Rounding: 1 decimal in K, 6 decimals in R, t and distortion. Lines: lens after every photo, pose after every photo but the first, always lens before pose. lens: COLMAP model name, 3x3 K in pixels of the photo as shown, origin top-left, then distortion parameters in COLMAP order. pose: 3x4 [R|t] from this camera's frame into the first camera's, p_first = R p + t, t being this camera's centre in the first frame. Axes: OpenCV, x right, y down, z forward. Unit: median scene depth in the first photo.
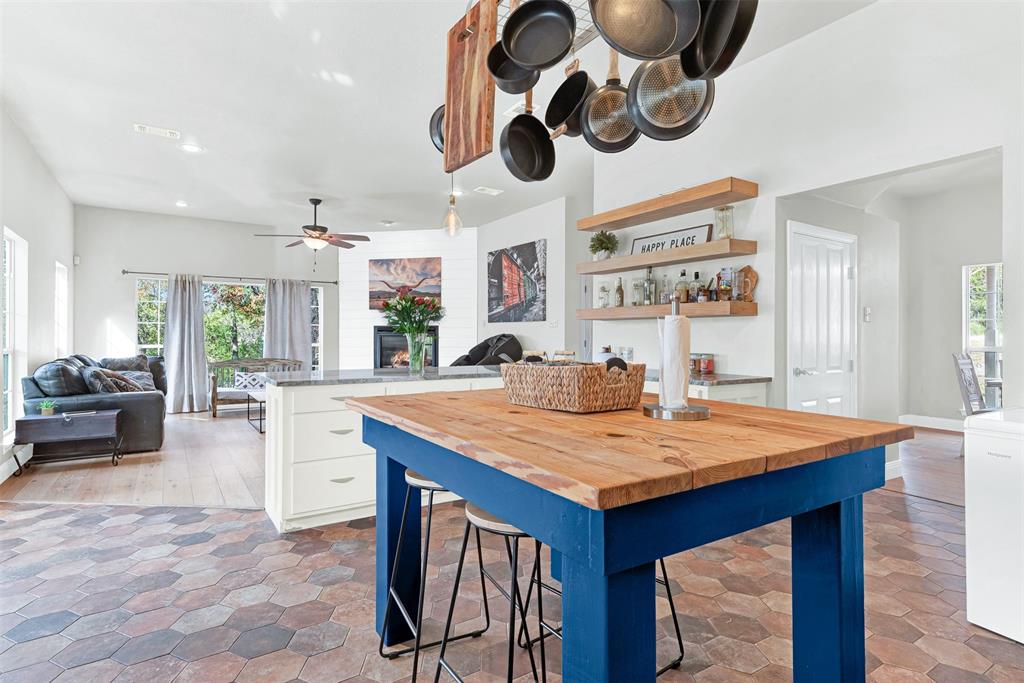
lens RADIAL K [[535.7, 0, 510.9], [0, 535.7, 335.5], [0, 0, 1]] dist [-0.002594, -0.000215]
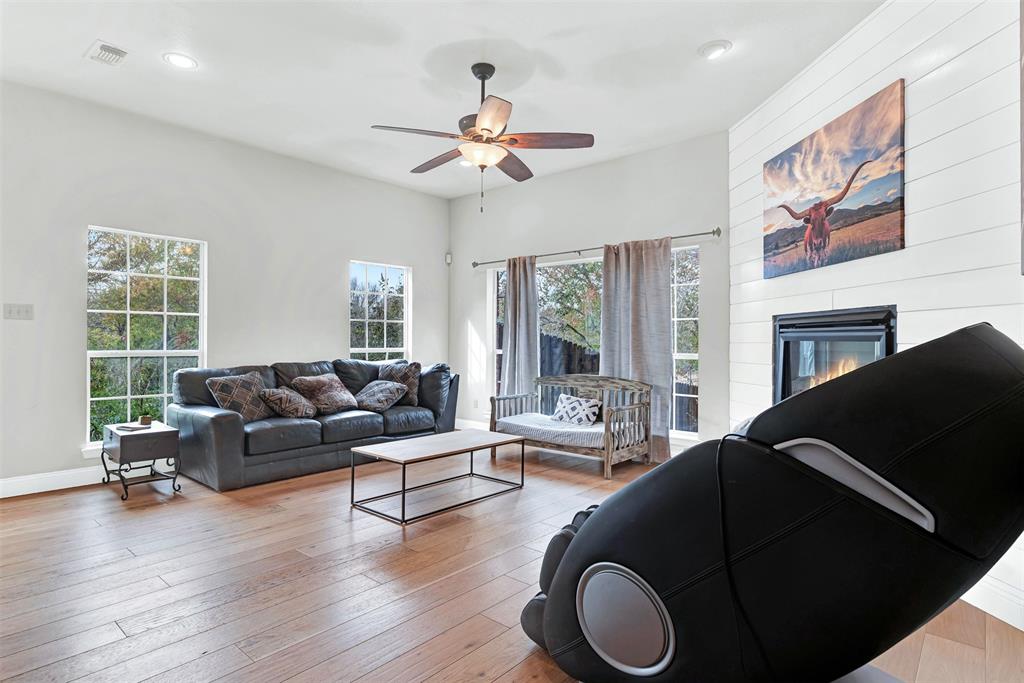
lens RADIAL K [[535.7, 0, 512.6], [0, 535.7, 341.8], [0, 0, 1]] dist [-0.002594, -0.000215]
pose [[0.262897, 0.000369, -0.964824, 0.102361], [-0.007729, 0.999969, -0.001724, 0.004958], [0.964793, 0.007910, 0.262891, 0.702473]]
